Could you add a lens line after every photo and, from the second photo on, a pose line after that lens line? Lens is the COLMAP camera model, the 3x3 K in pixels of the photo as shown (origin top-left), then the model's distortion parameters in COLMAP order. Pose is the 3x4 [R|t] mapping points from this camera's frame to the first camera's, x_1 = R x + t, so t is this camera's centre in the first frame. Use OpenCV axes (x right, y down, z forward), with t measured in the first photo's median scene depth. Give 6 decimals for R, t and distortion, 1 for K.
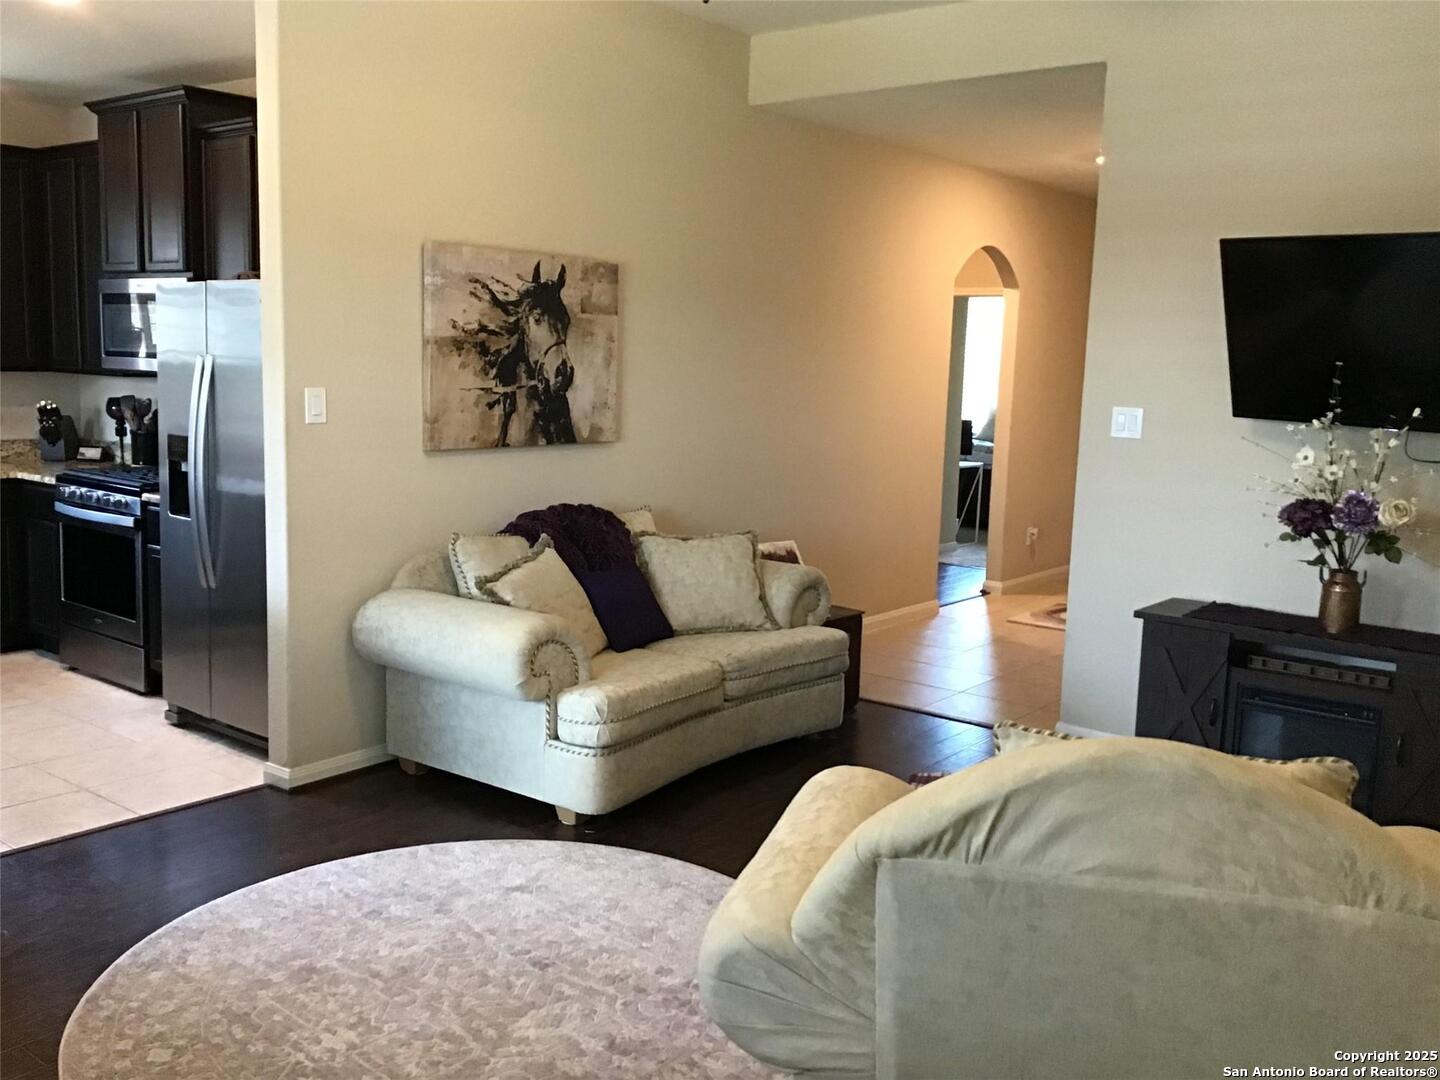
lens RADIAL K [[1294.1, 0, 720.0], [0, 1294.1, 540.0], [0, 0, 1]] dist [-0.002716, -0.004273]
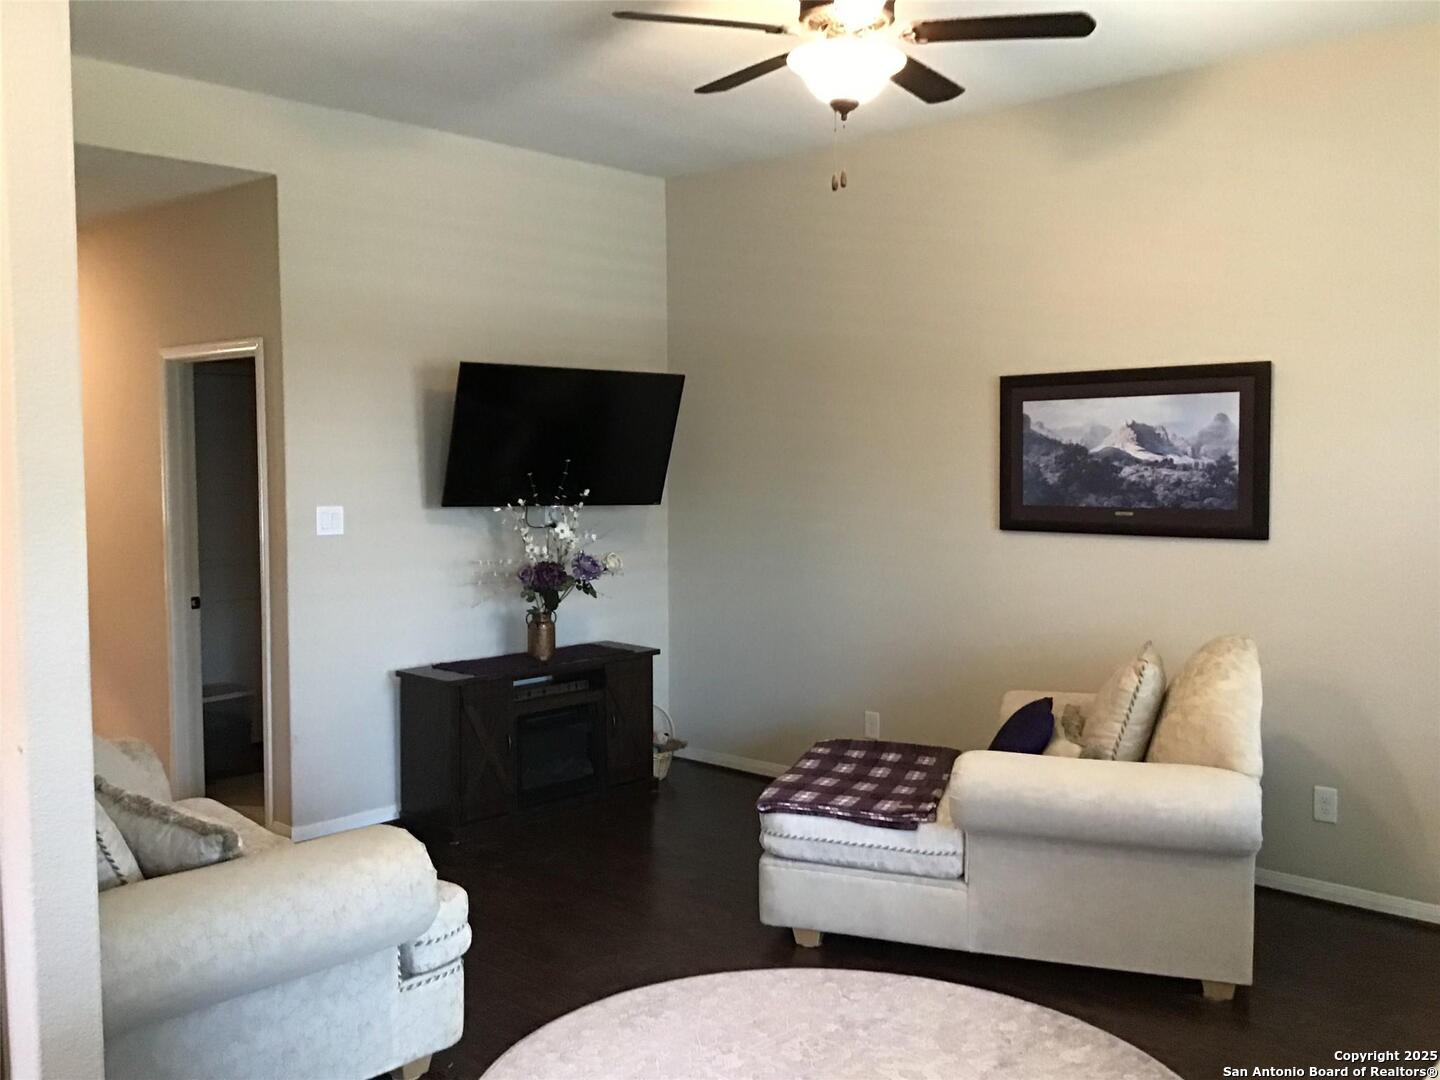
lens RADIAL K [[1294.1, 0, 720.0], [0, 1294.1, 540.0], [0, 0, 1]] dist [-0.002716, -0.004273]
pose [[0.089923, -0.100989, 0.990815, -0.832537], [0.141584, 0.986038, 0.087652, -0.144085], [-0.985834, 0.132402, 0.102966, 0.678200]]
